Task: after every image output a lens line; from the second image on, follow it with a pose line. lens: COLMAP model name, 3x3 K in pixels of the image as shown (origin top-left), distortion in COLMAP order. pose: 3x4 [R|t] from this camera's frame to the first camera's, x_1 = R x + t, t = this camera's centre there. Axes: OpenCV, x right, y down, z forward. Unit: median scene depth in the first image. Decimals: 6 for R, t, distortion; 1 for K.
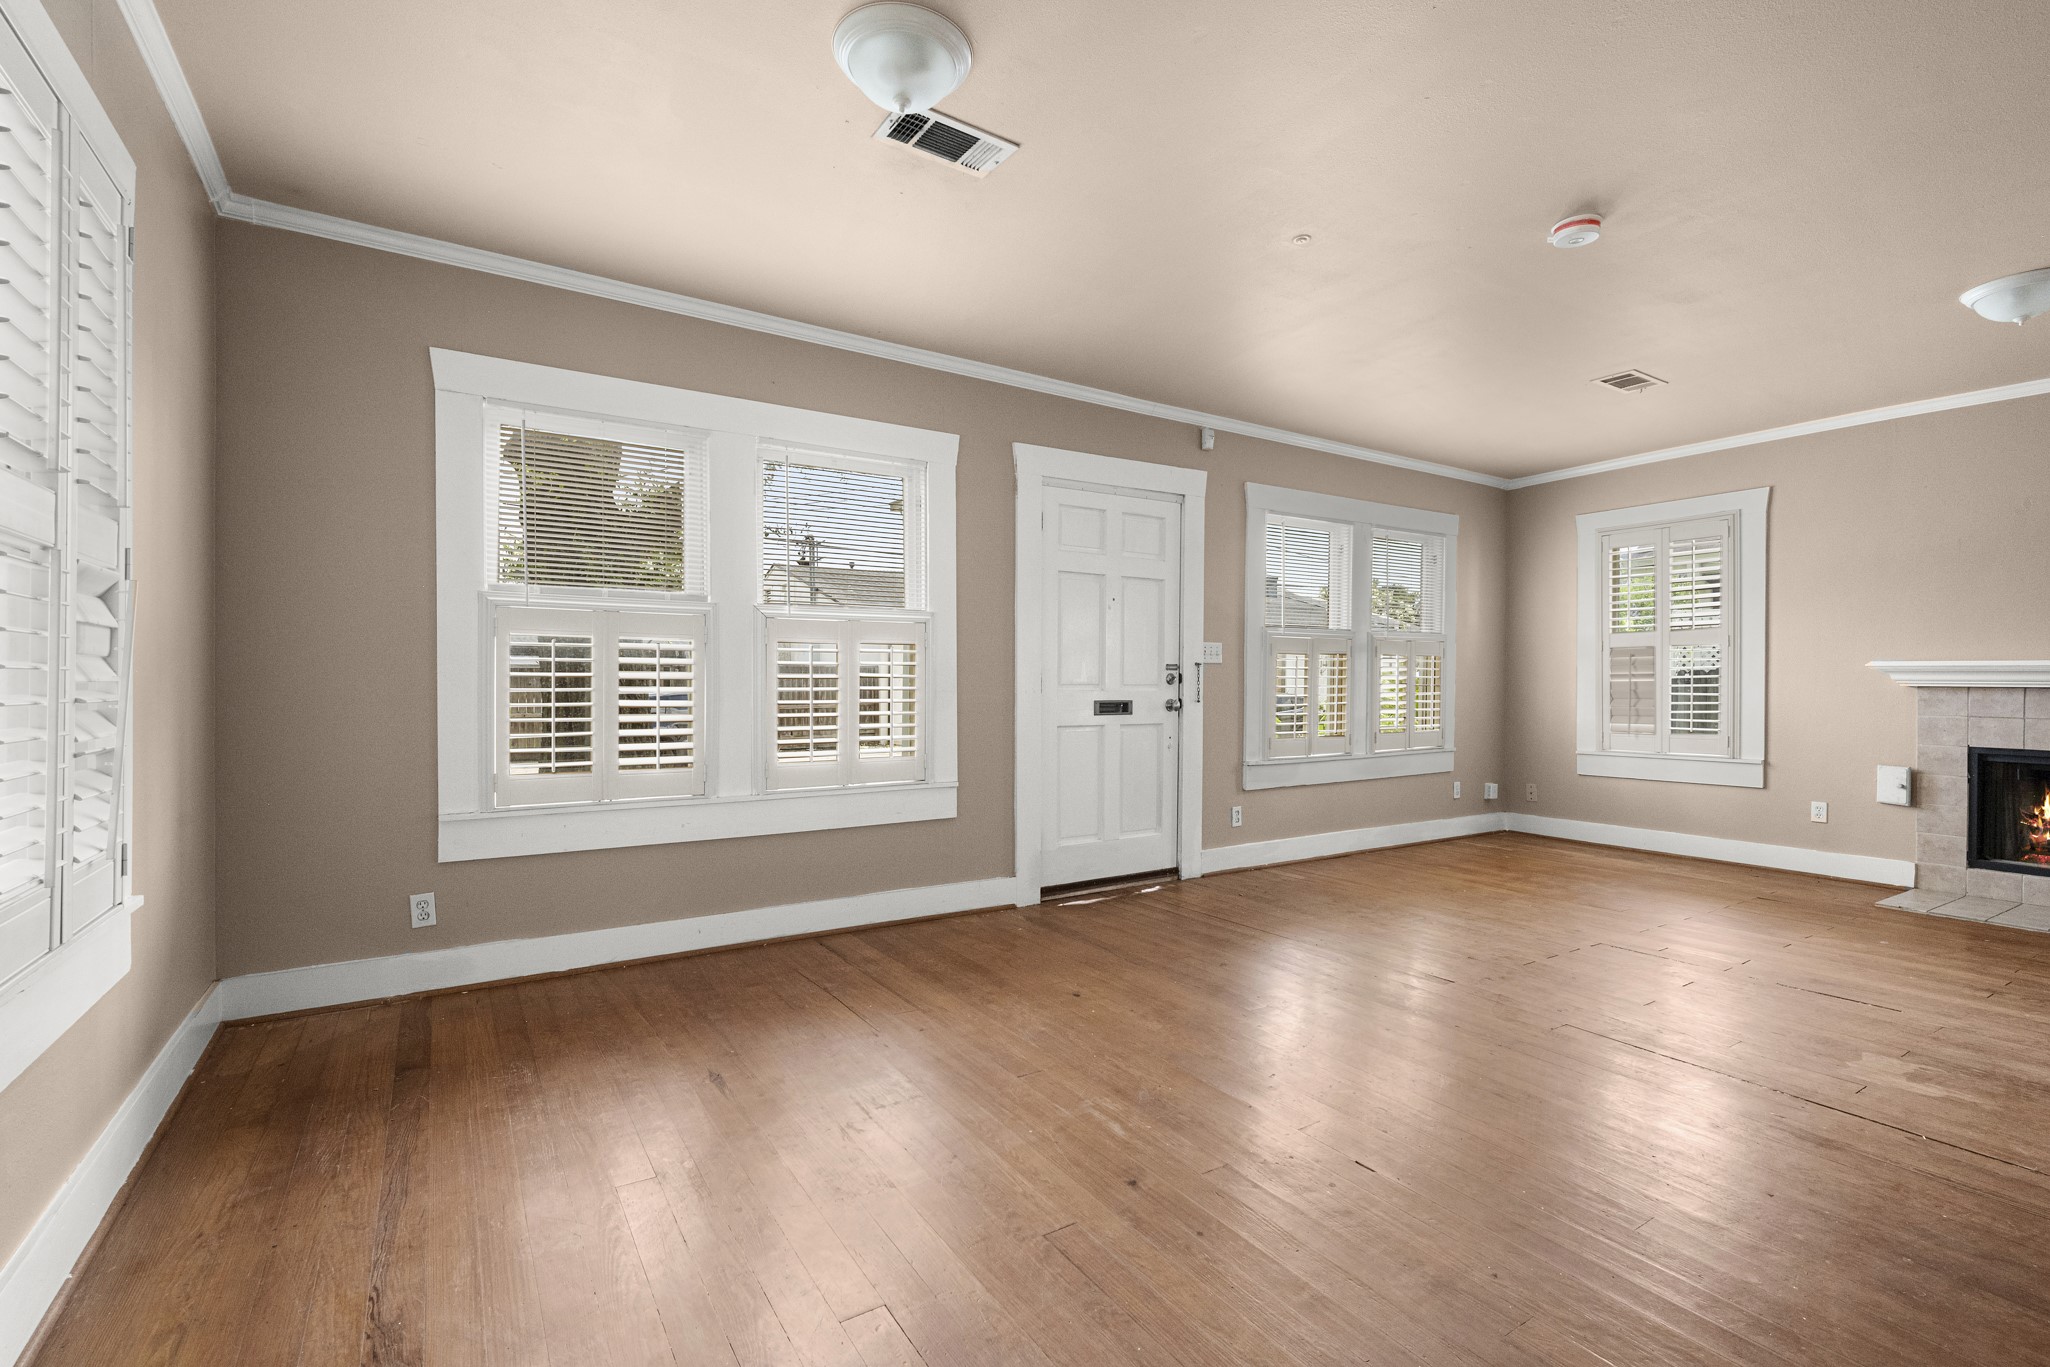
lens RADIAL K [[924.6, 0, 1023.3], [0, 924.6, 689.6], [0, 0, 1]] dist [-0.001474, -0.000475]
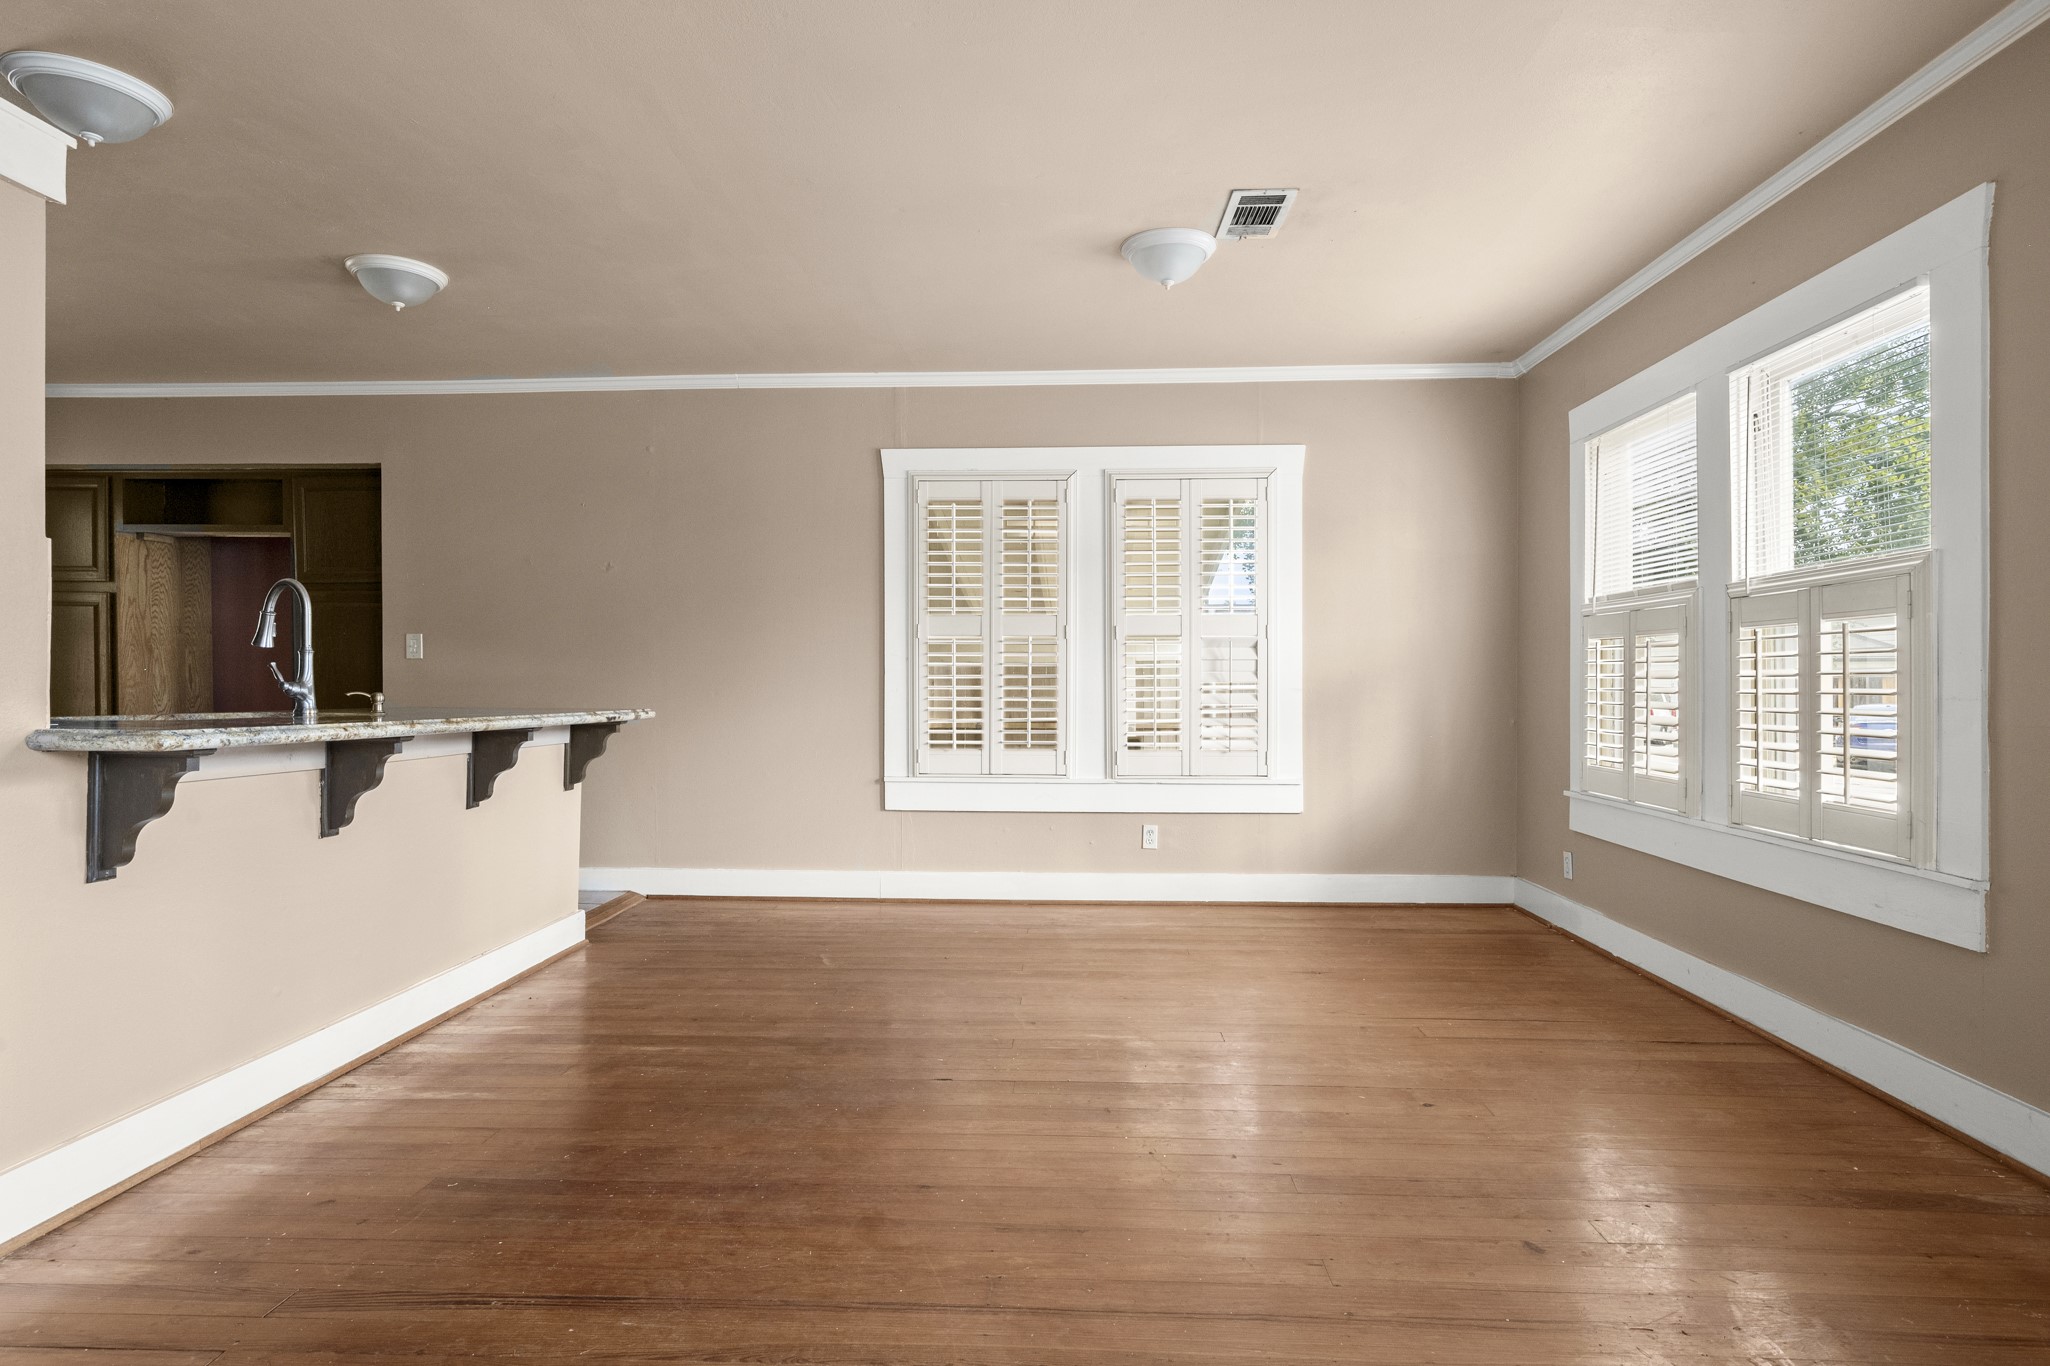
lens RADIAL K [[1049.4, 0, 1031.2], [0, 1049.4, 694.2], [0, 0, 1]] dist [-0.000651, -0.000115]
pose [[-0.575816, 0.006300, -0.817555, 0.584569], [-0.009388, 0.999853, 0.014317, -0.003712], [0.817526, 0.015919, -0.575672, 0.772135]]
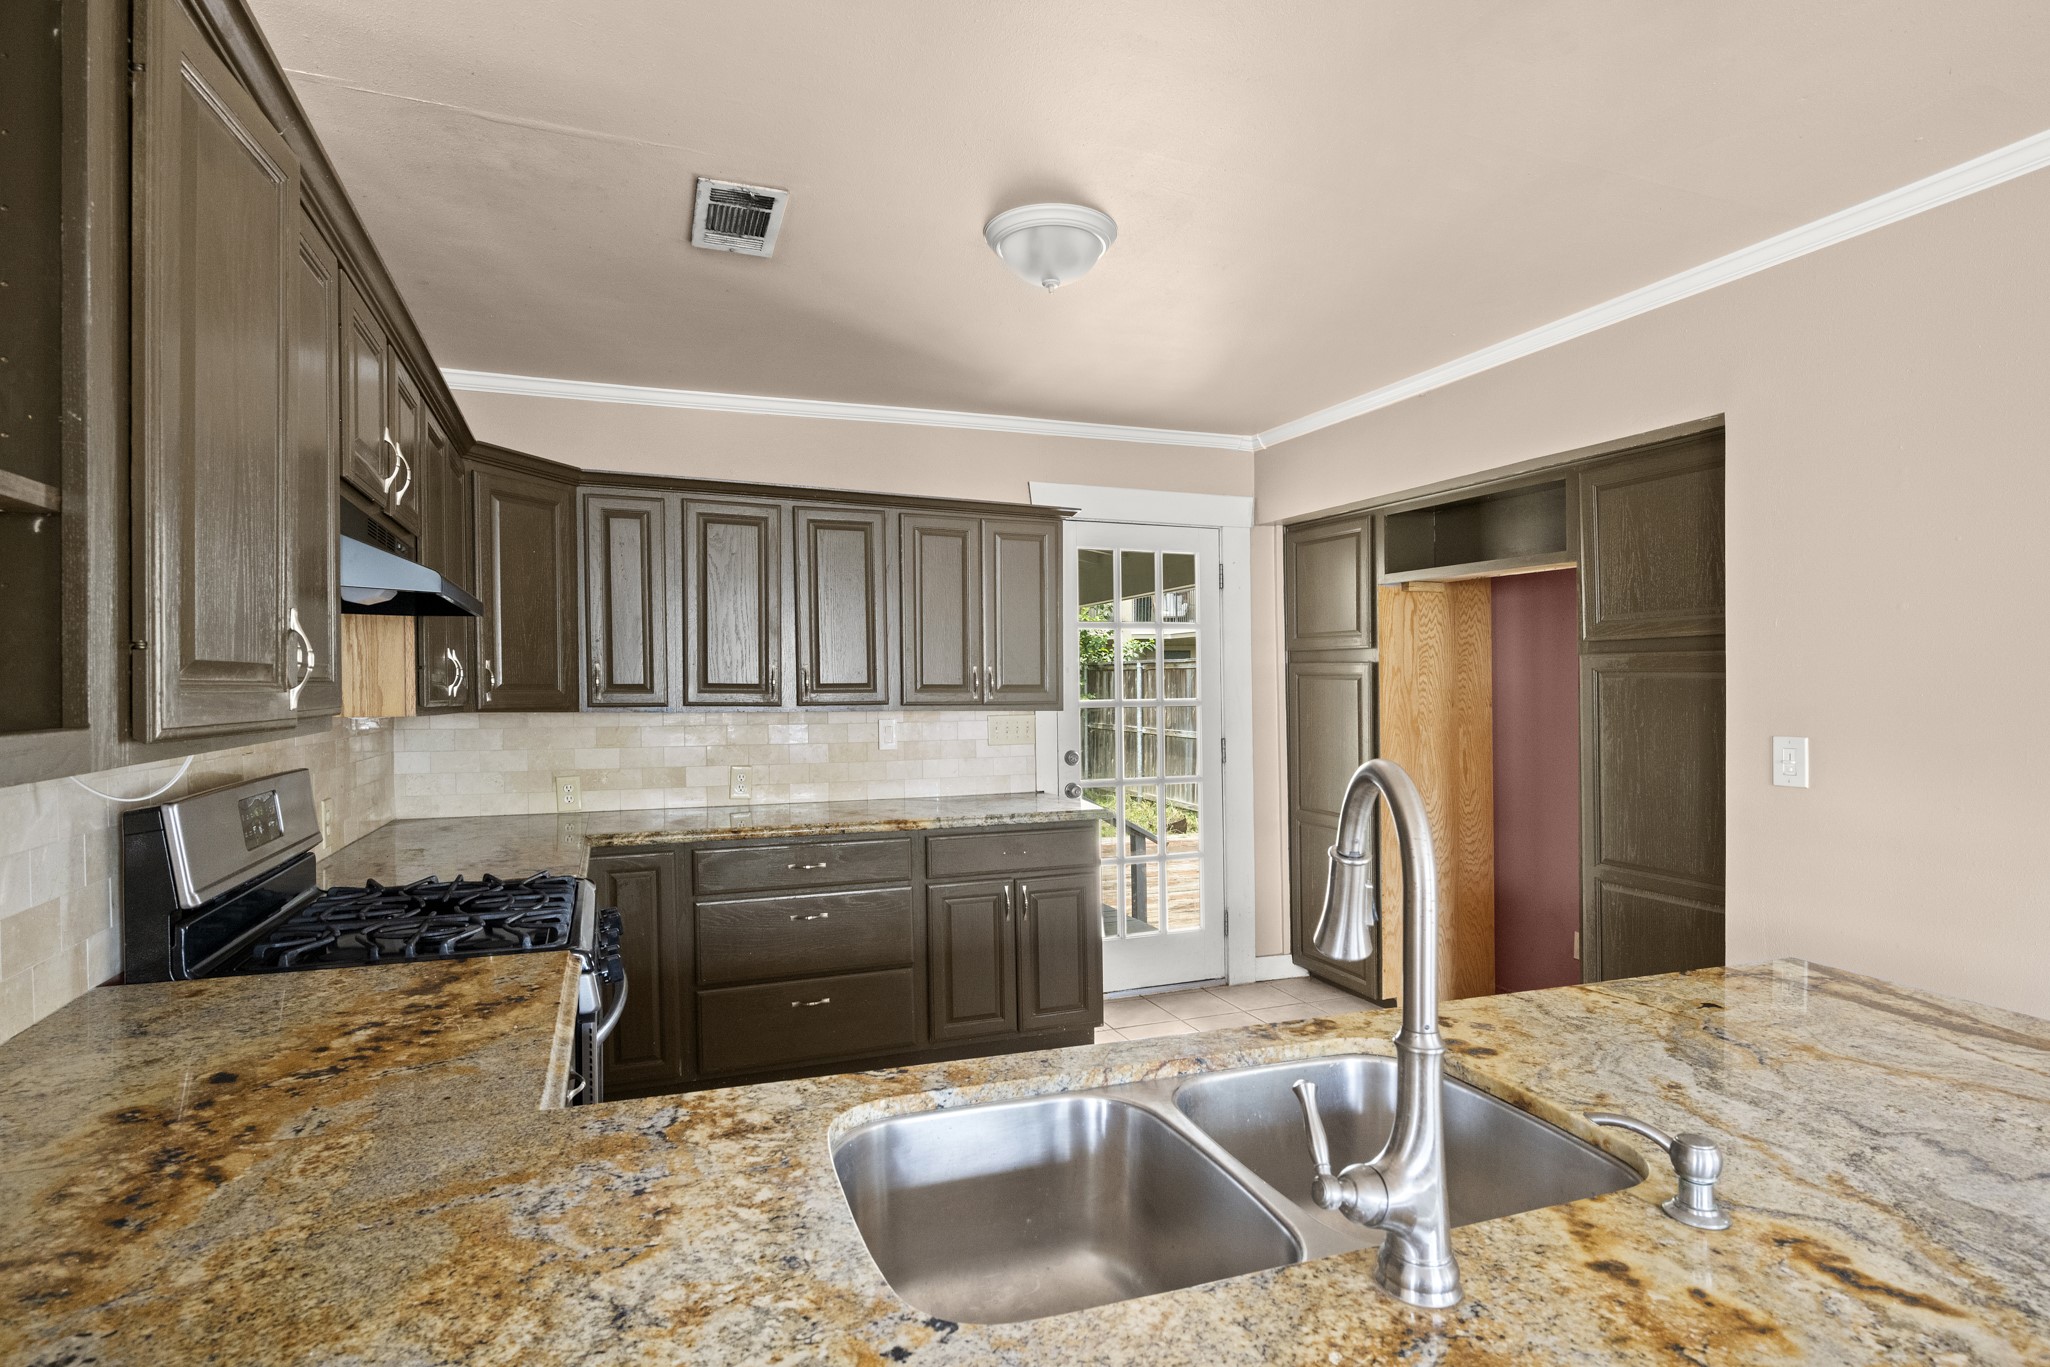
lens RADIAL K [[1037.7, 0, 1019.1], [0, 1037.7, 679.4], [0, 0, 1]] dist [-0.001250, 0.000005]
pose [[-0.980231, -0.001137, 0.197853, 0.358291], [-0.000596, 0.999996, 0.002793, -0.073523], [-0.197855, 0.002620, -0.980228, 0.249268]]
